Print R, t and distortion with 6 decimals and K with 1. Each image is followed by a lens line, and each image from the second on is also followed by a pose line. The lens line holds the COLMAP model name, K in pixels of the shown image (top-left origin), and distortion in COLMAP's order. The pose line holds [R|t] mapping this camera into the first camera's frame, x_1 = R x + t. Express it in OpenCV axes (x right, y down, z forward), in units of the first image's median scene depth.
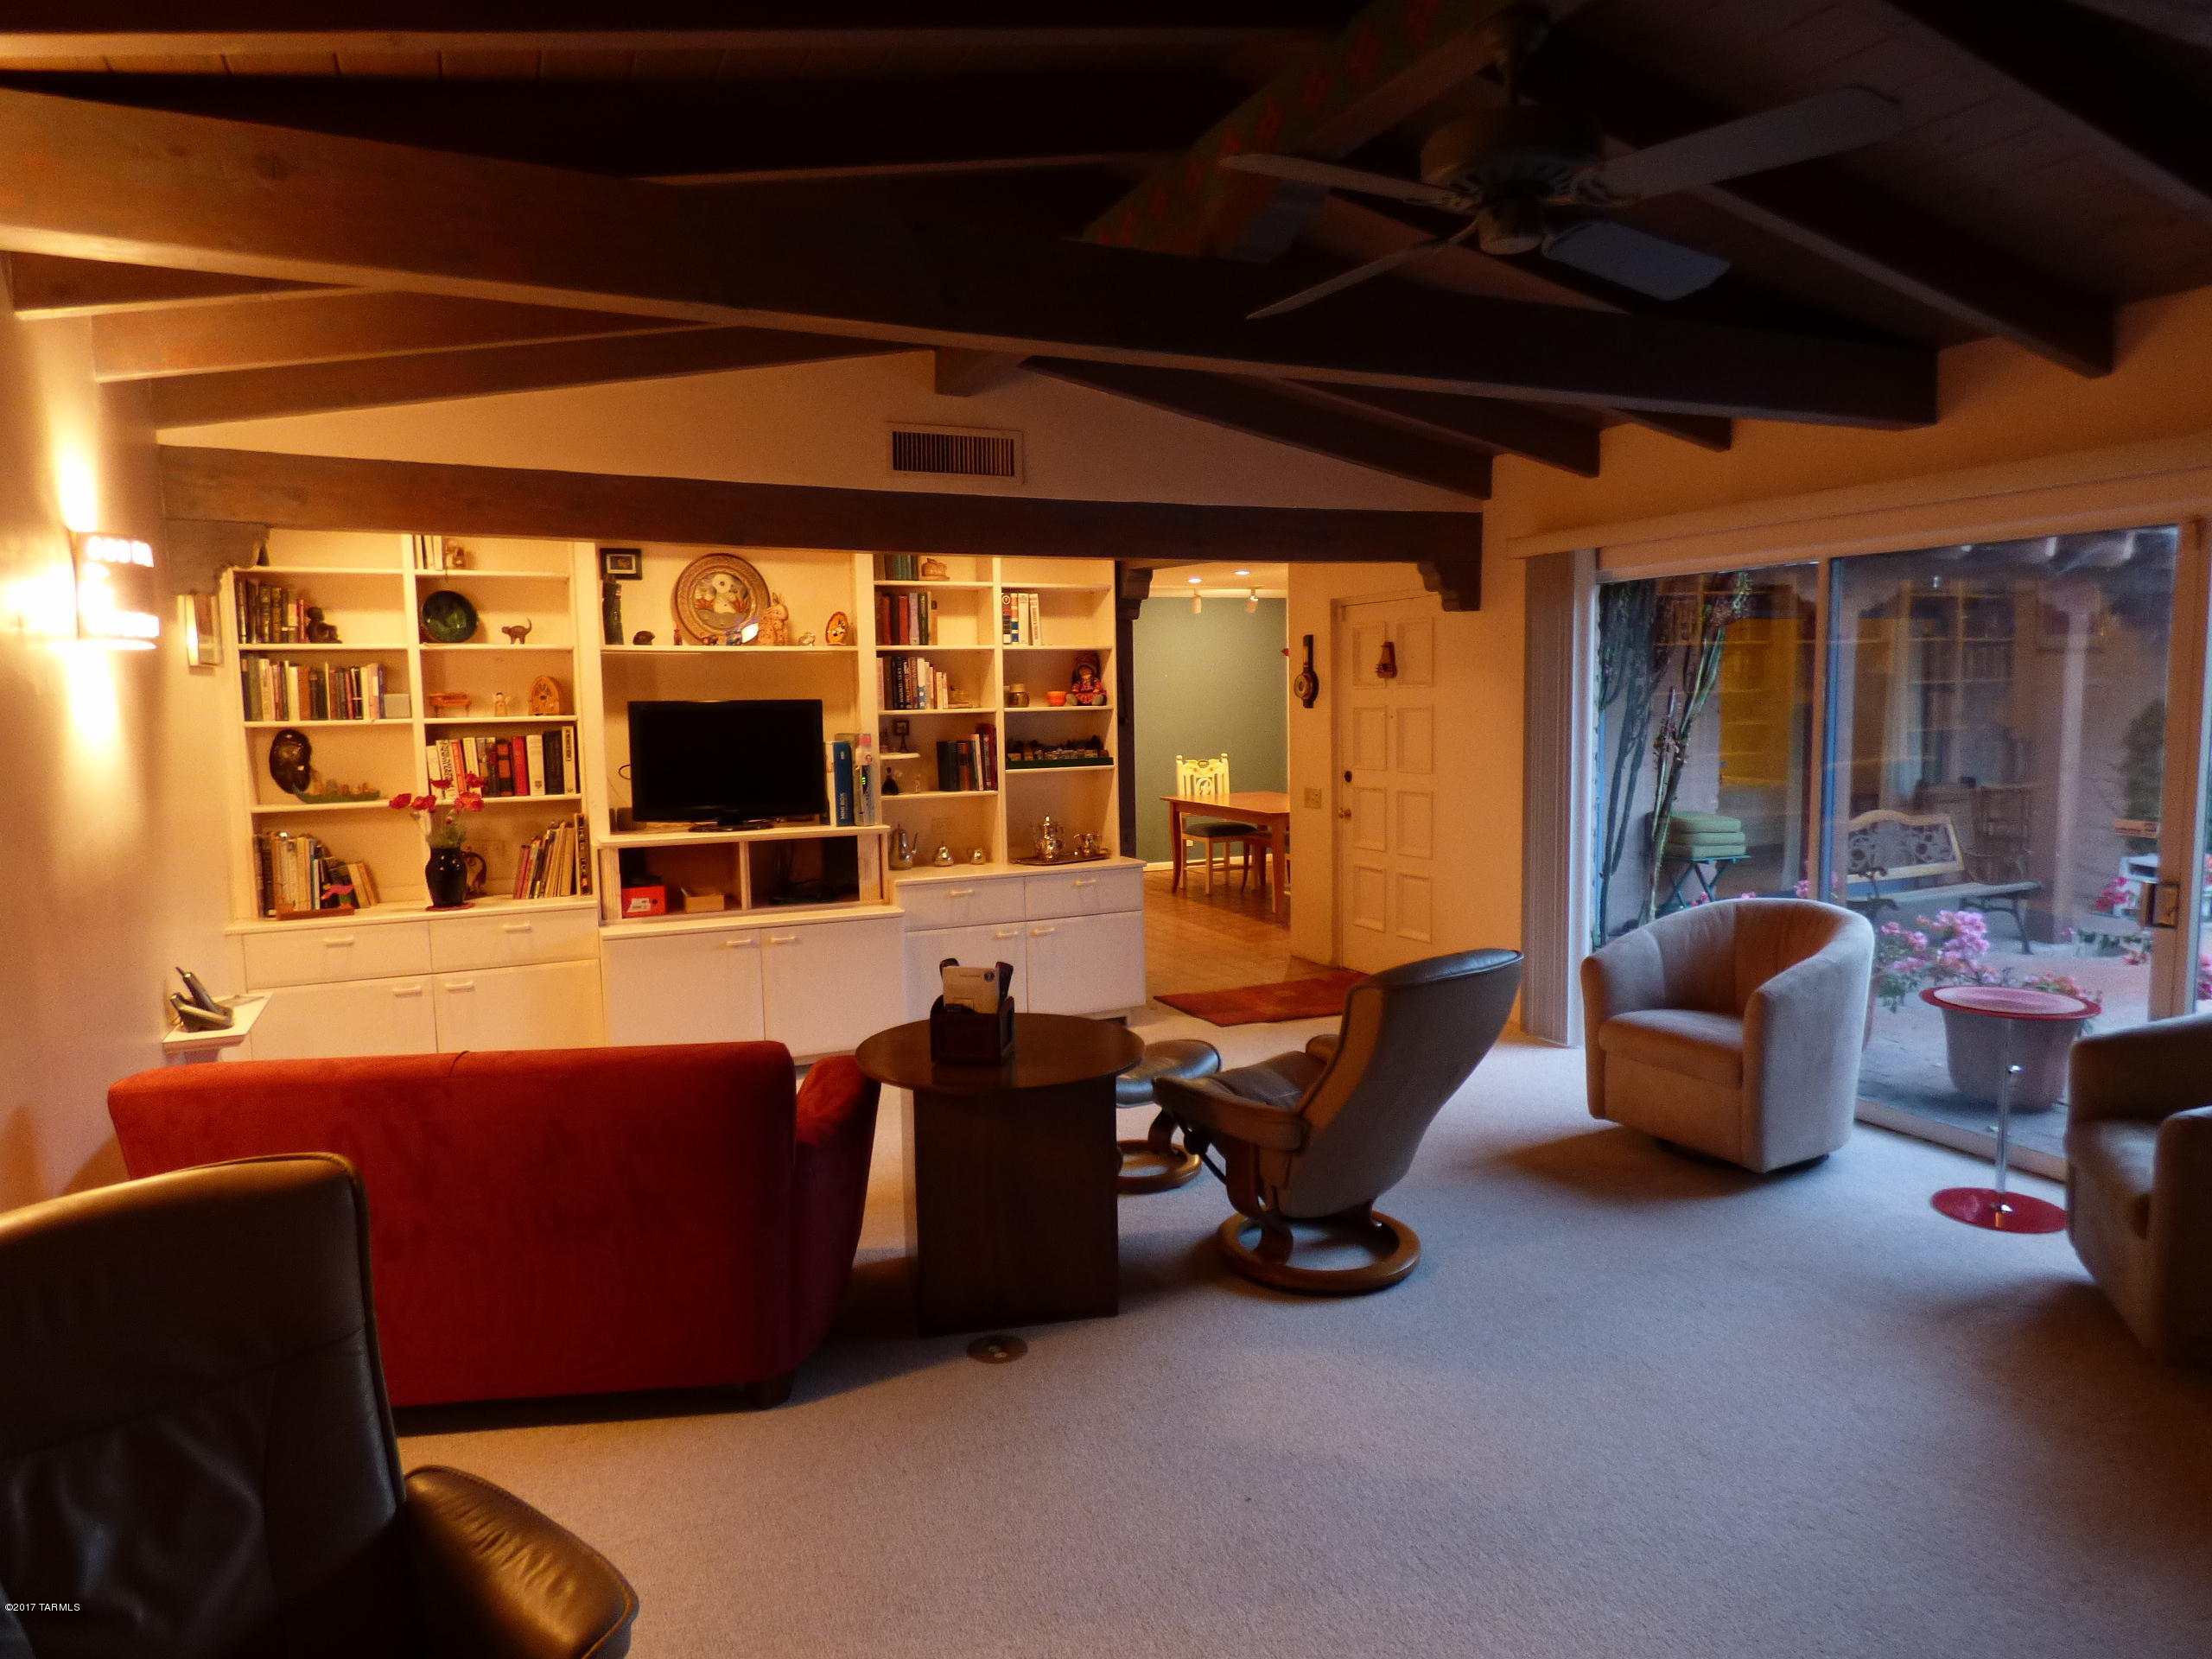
lens RADIAL K [[1339.1, 0, 1106.0], [0, 1339.1, 829.5], [0, 0, 1]] dist [-0.016744, 0.000071]
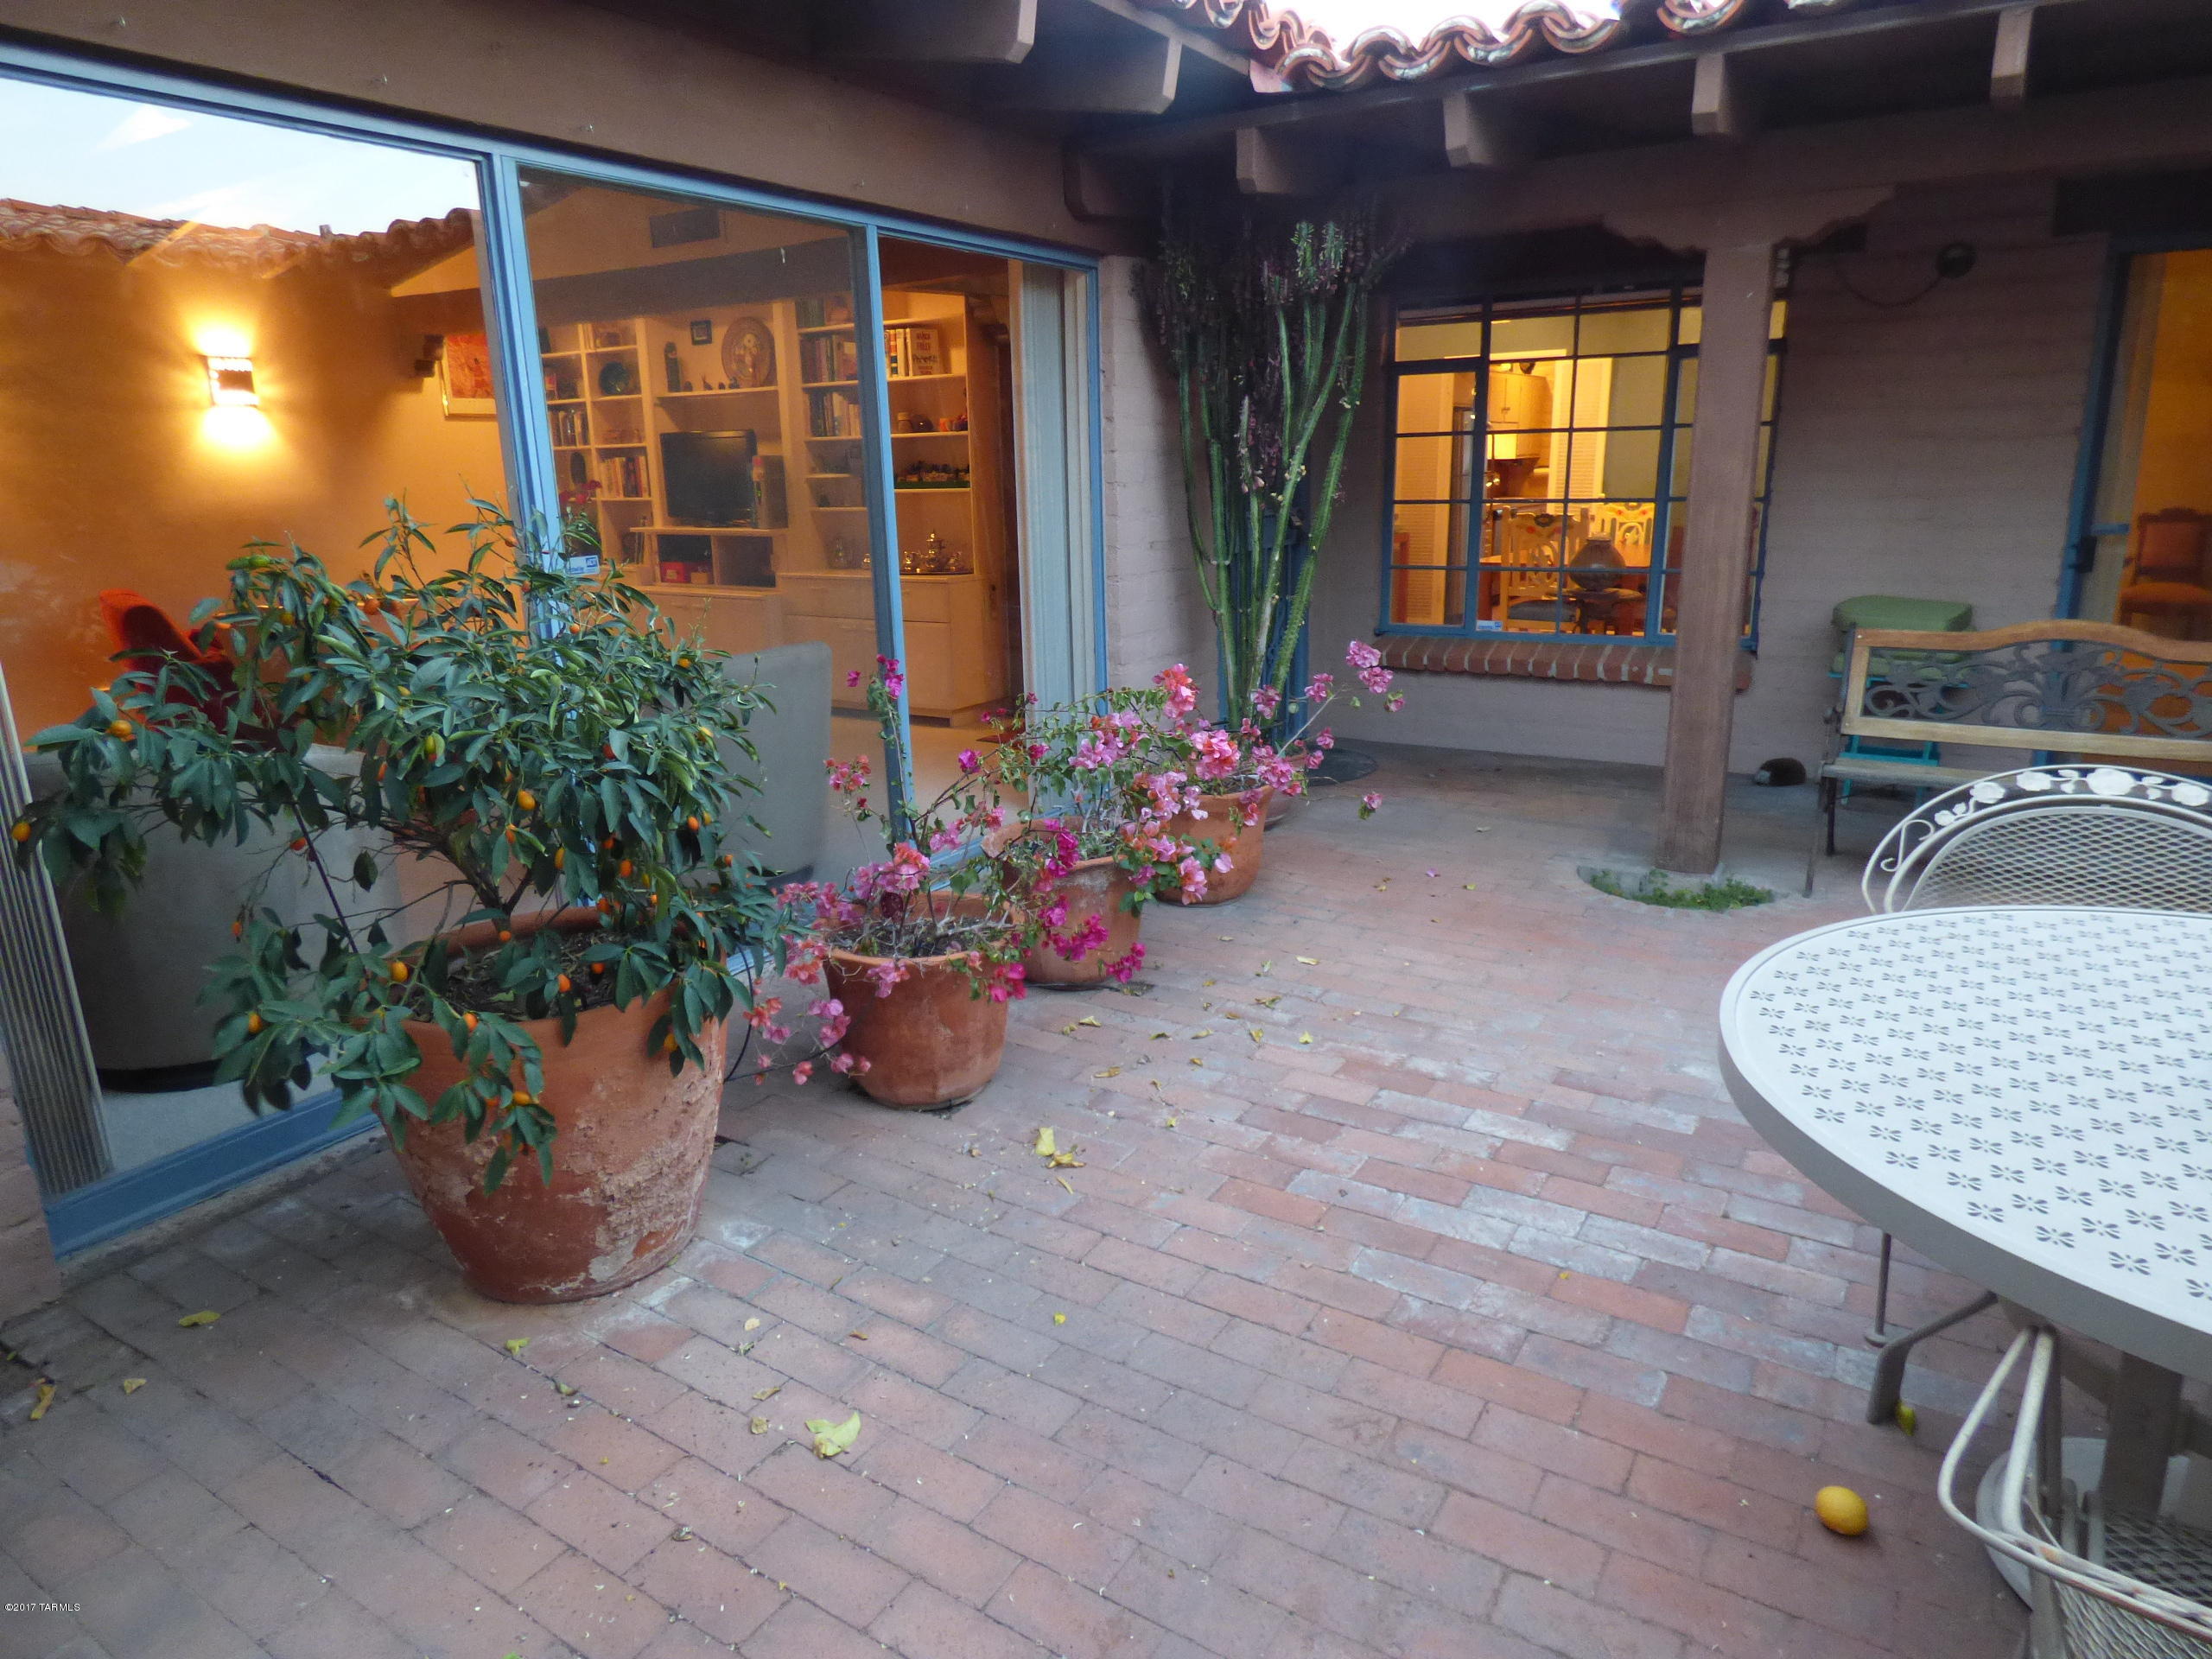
lens RADIAL K [[1339.1, 0, 1106.0], [0, 1339.1, 829.5], [0, 0, 1]] dist [-0.016744, 0.000071]
pose [[0.551700, 0.226555, -0.802683, 1.019326], [-0.069514, 0.971542, 0.226437, -0.032956], [0.831141, -0.069128, 0.551748, 0.484289]]
